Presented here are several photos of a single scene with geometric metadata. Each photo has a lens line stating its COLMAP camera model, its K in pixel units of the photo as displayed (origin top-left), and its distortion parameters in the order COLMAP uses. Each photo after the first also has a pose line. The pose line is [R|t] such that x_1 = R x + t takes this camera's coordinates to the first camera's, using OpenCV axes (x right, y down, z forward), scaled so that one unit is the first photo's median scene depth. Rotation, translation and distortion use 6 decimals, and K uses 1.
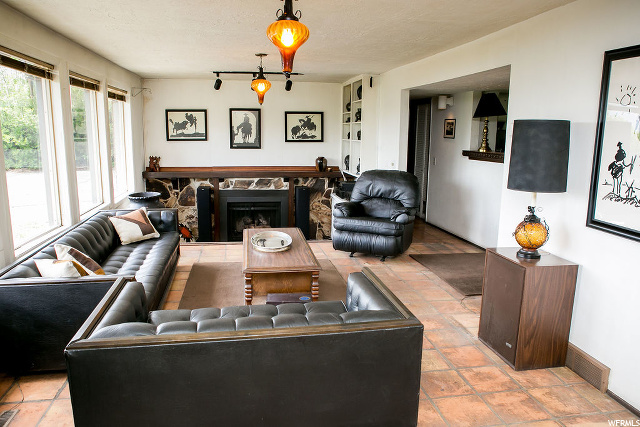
lens RADIAL K [[434.8, 0, 319.9], [0, 434.8, 212.8], [0, 0, 1]] dist [-0.073733, 0.010678]
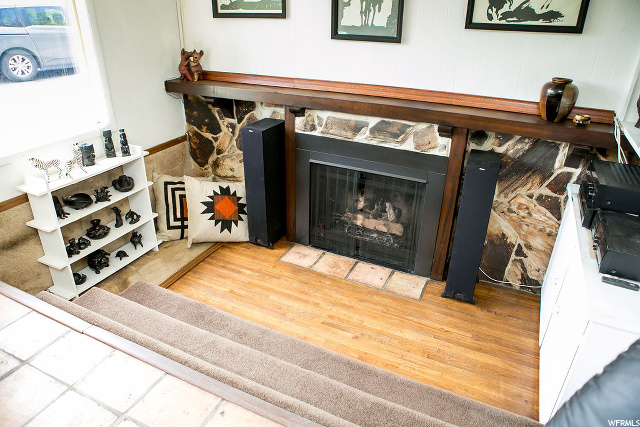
lens RADIAL K [[434.8, 0, 319.4], [0, 434.8, 214.3], [0, 0, 1]] dist [-0.073733, 0.010678]
pose [[0.814470, 0.255773, -0.520787, 0.049164], [-0.108011, 0.948739, 0.297031, -0.108014], [0.570063, -0.185672, 0.800346, 0.615068]]
